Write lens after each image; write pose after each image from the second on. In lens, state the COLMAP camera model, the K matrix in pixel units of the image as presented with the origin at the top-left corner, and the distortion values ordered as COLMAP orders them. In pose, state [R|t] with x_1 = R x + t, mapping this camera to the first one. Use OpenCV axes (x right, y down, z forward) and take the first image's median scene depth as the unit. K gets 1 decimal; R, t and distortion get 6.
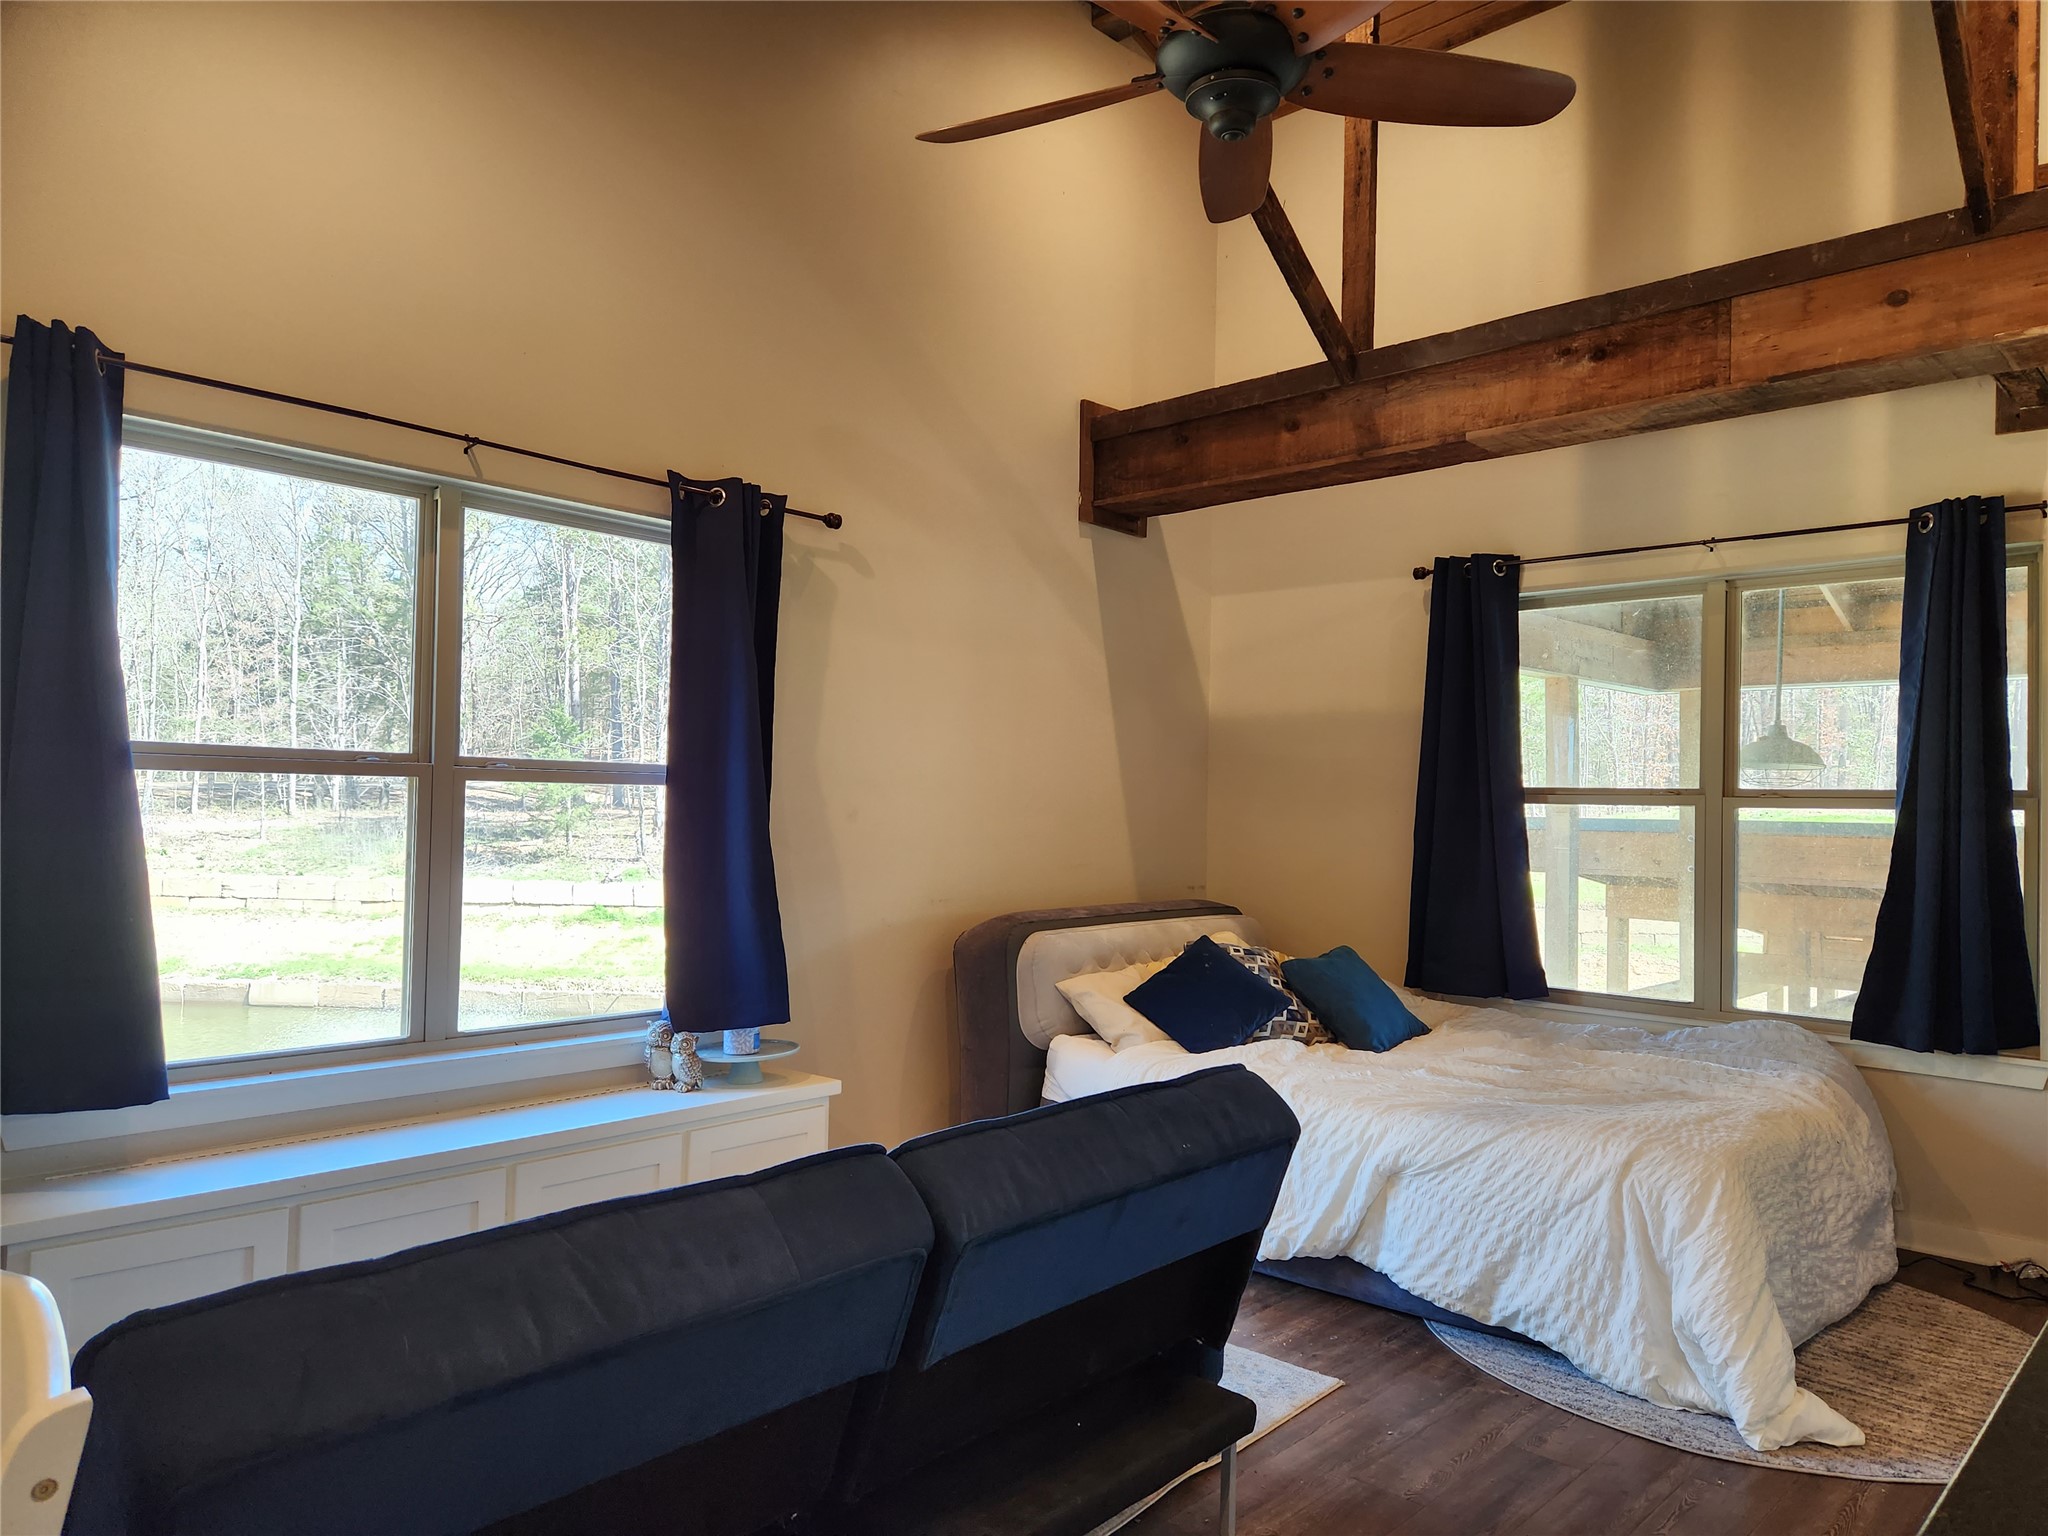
lens RADIAL K [[1364.2, 0, 1040.1], [0, 1364.2, 778.0], [0, 0, 1]] dist [0.075696, -0.068455]
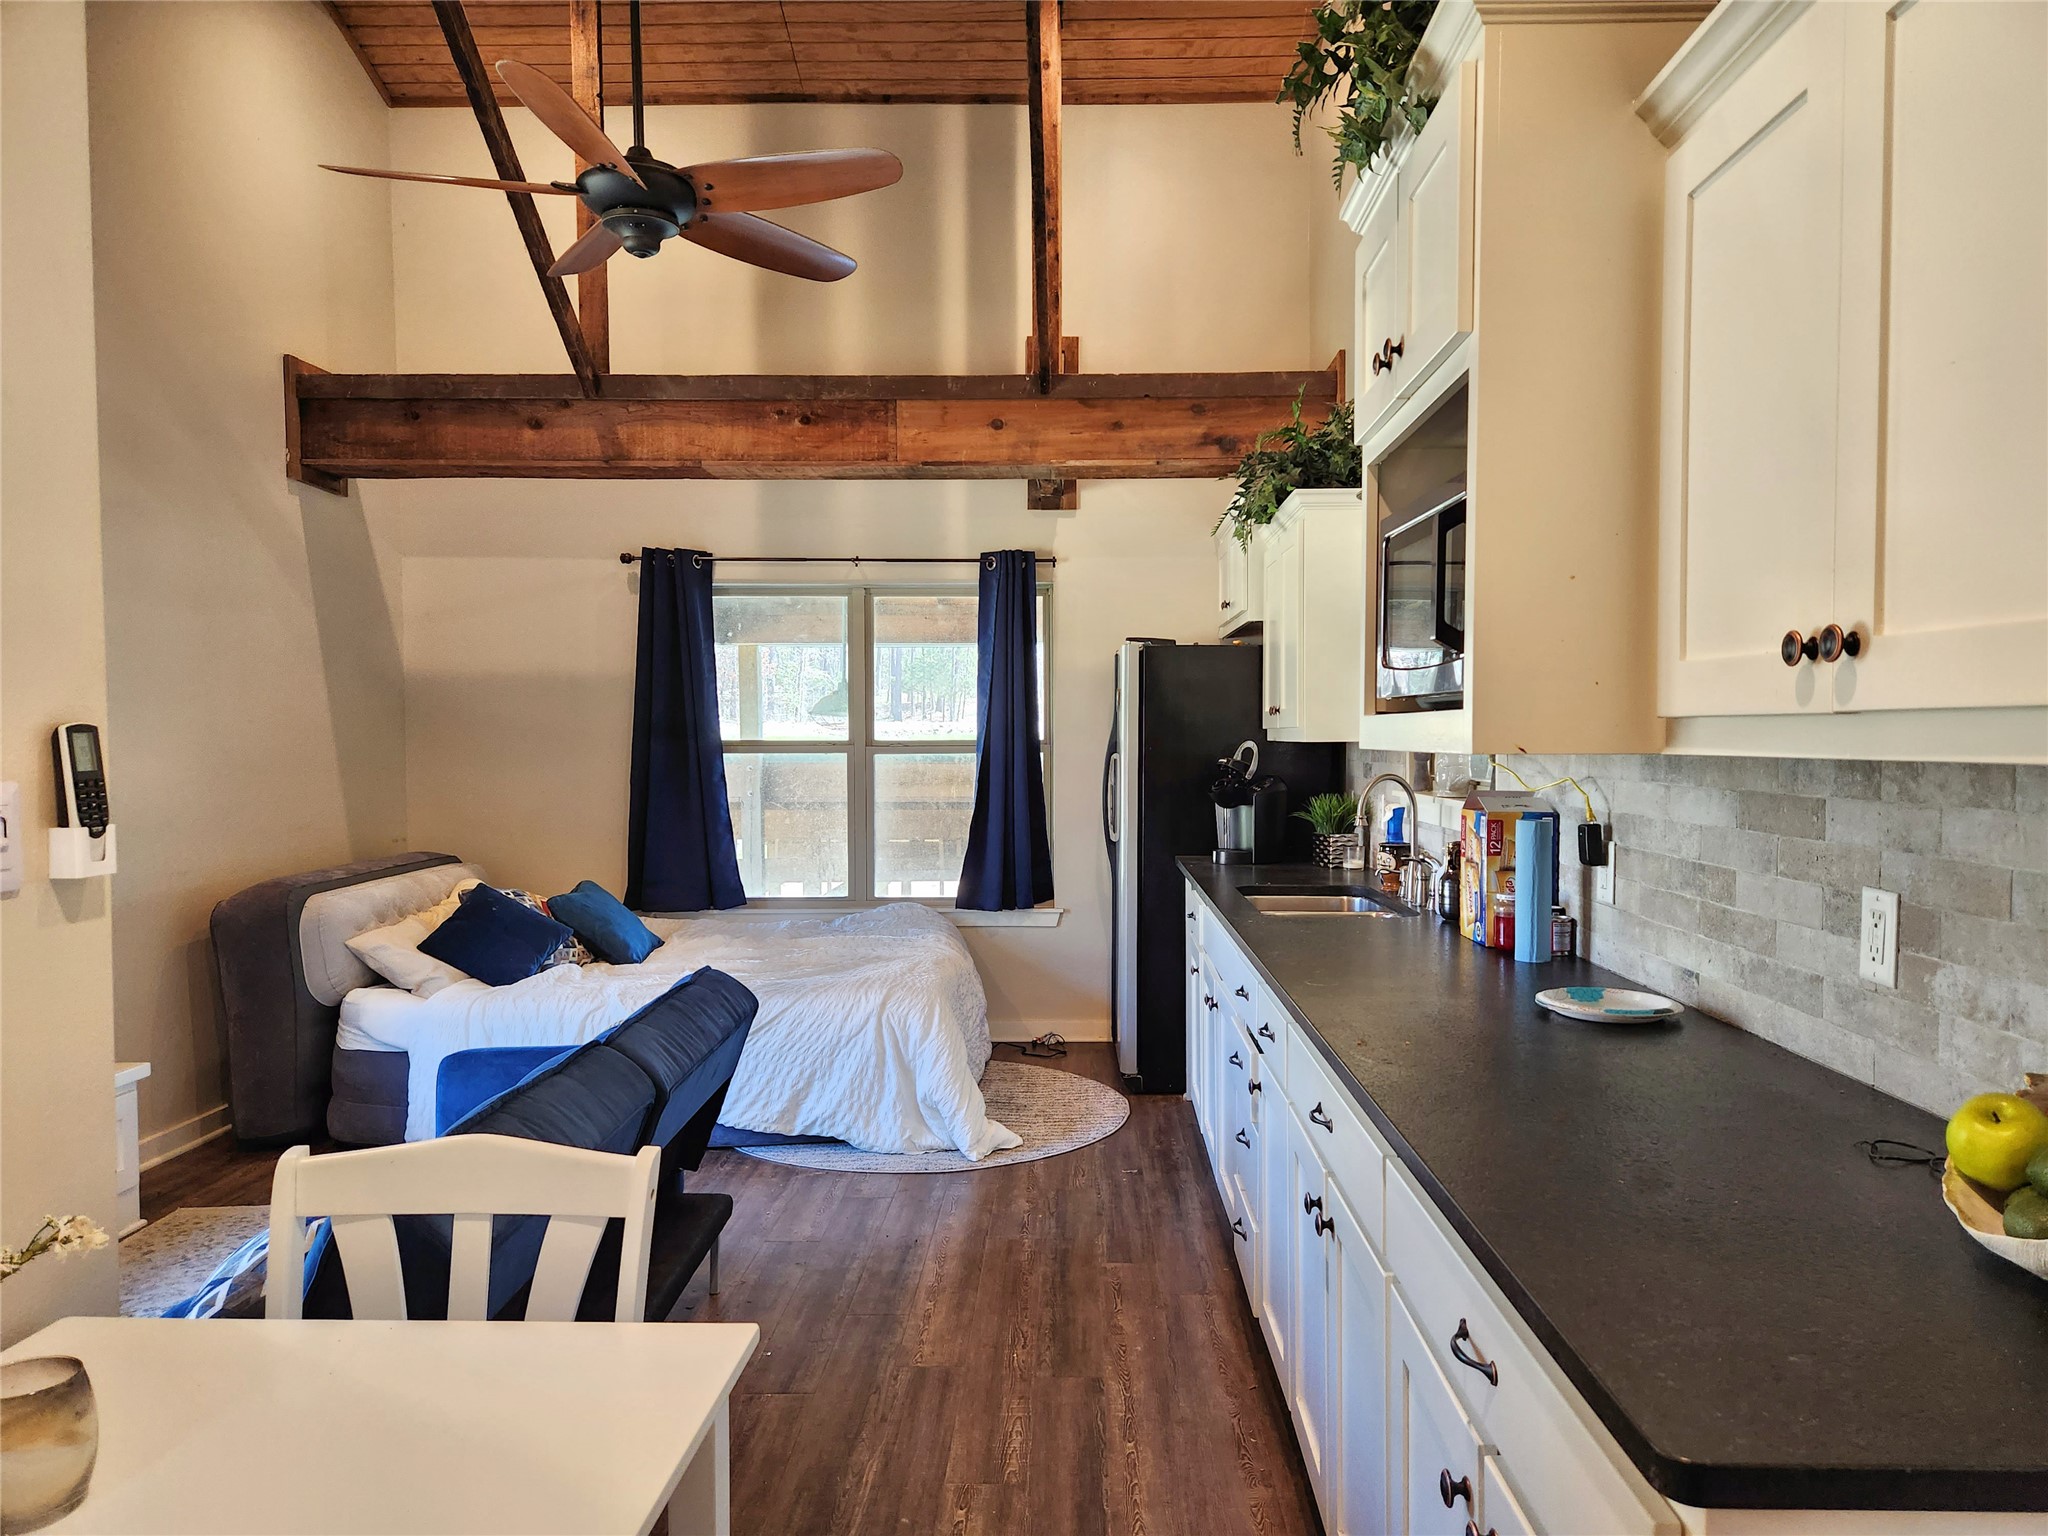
lens RADIAL K [[1364.2, 0, 1040.1], [0, 1364.2, 778.0], [0, 0, 1]] dist [0.075696, -0.068455]
pose [[0.748808, -0.040844, 0.661527, -0.311495], [0.005262, 0.998434, 0.055690, -0.033282], [-0.662766, -0.038220, 0.747851, -0.151046]]
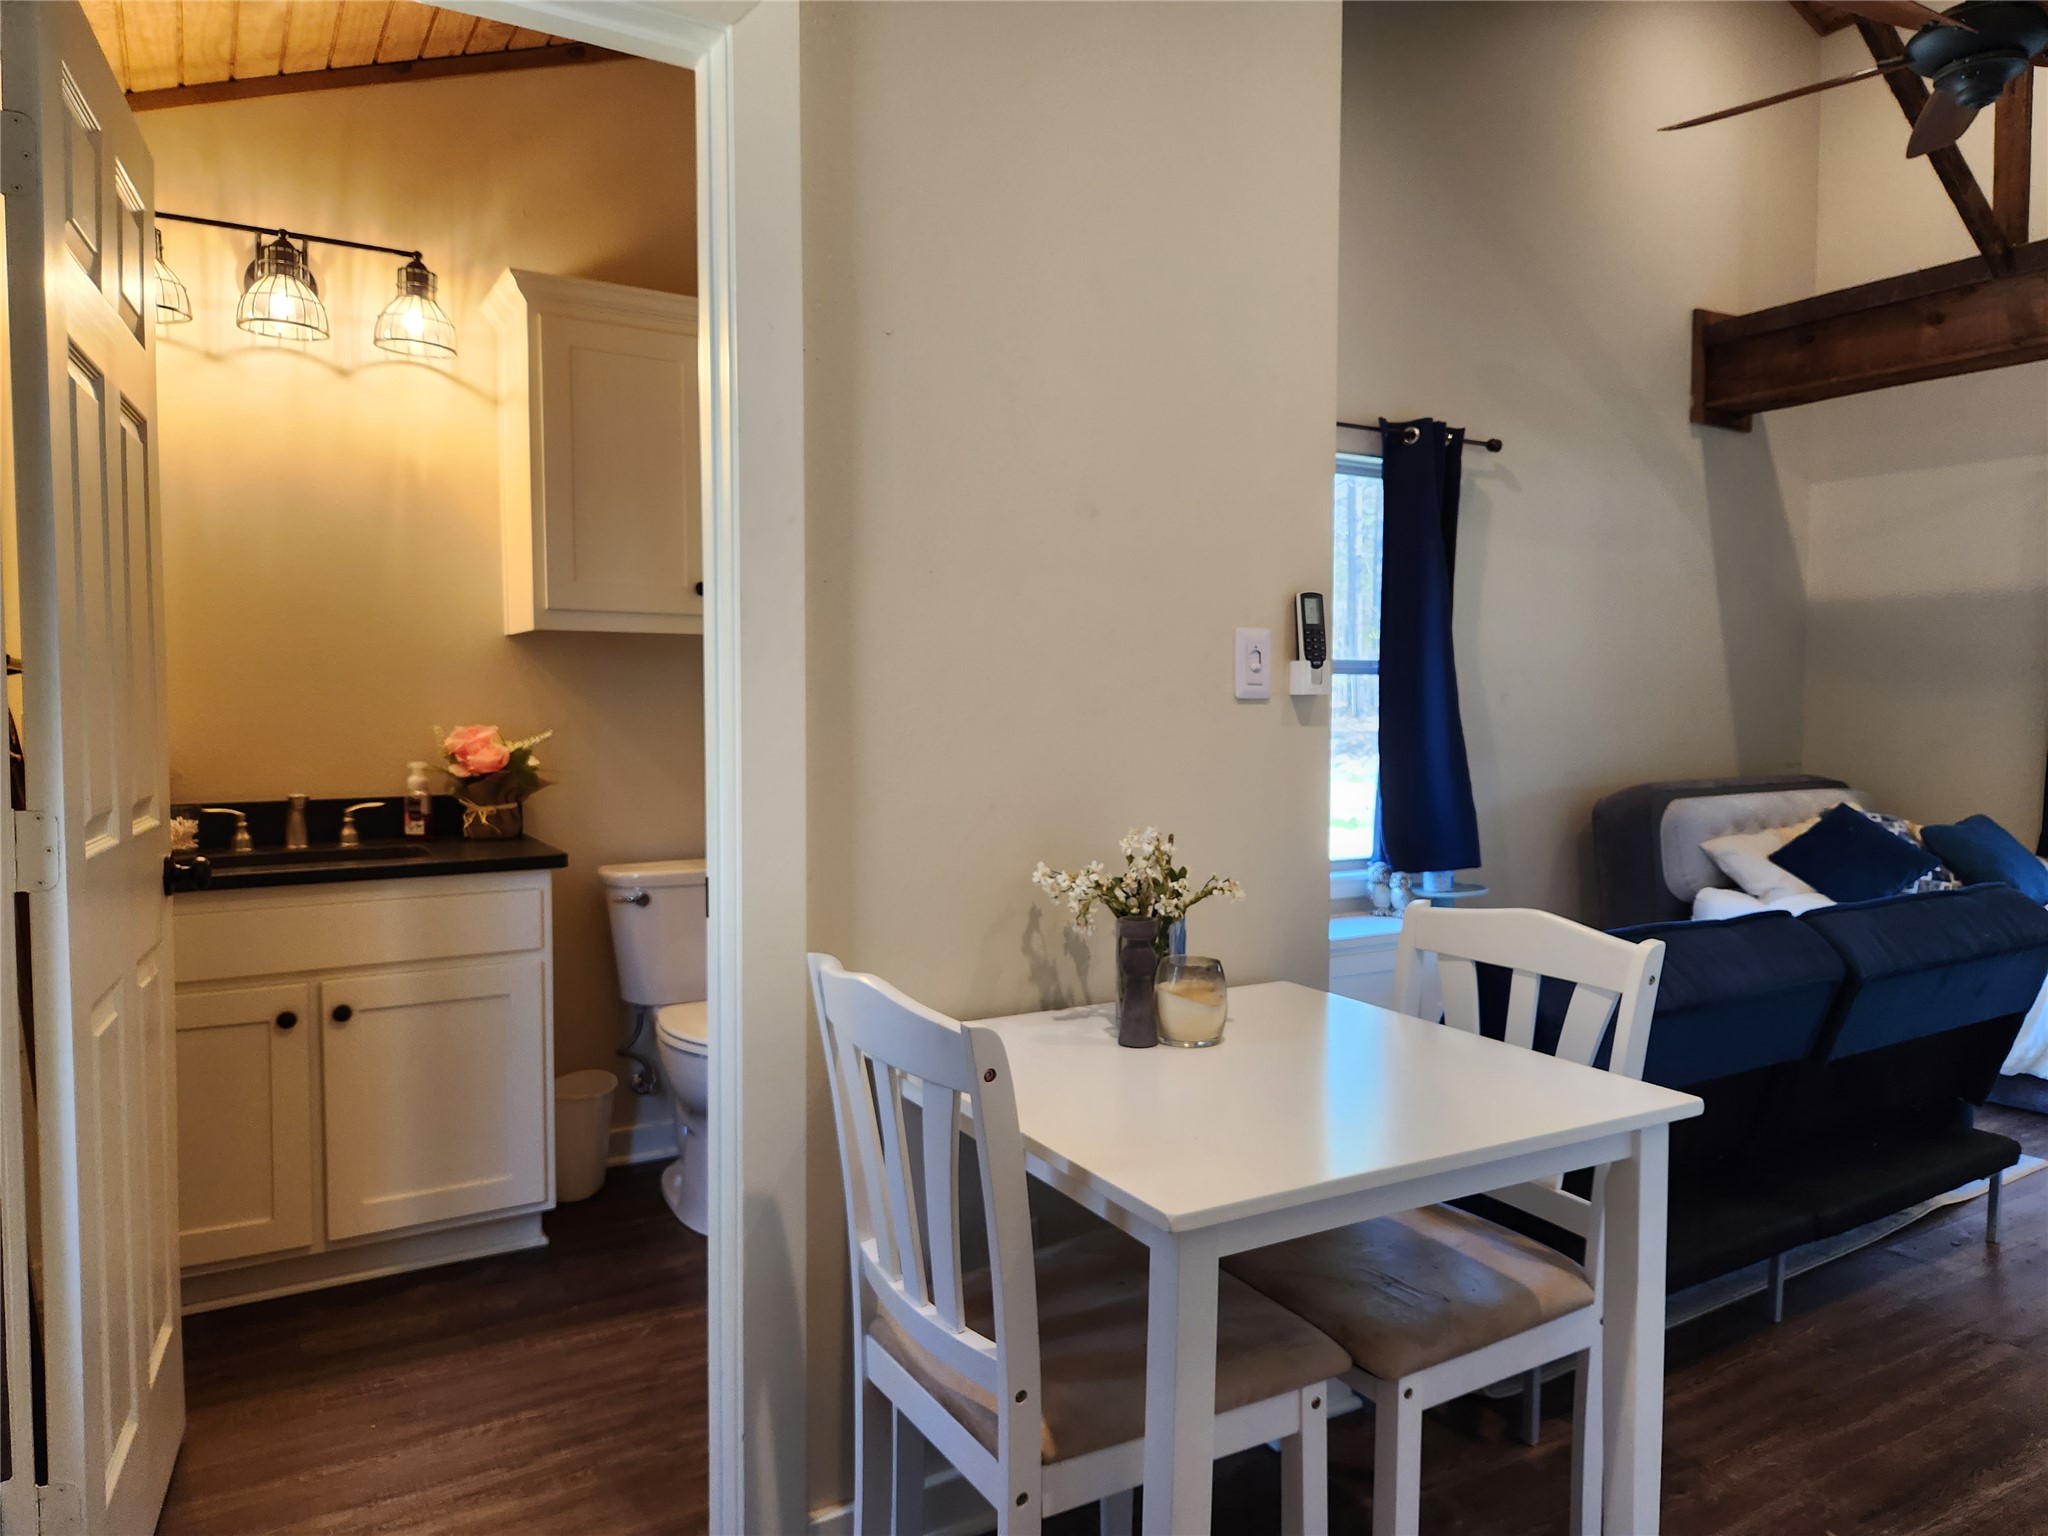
lens RADIAL K [[1361.2, 0, 1024.0], [0, 1361.2, 768.0], [0, 0, 1]] dist [0.037150, -0.048871]
pose [[0.955650, -0.004705, -0.294466, -0.205773], [0.023715, 0.997855, 0.061021, 0.005953], [0.293547, -0.065298, 0.953712, -0.262775]]
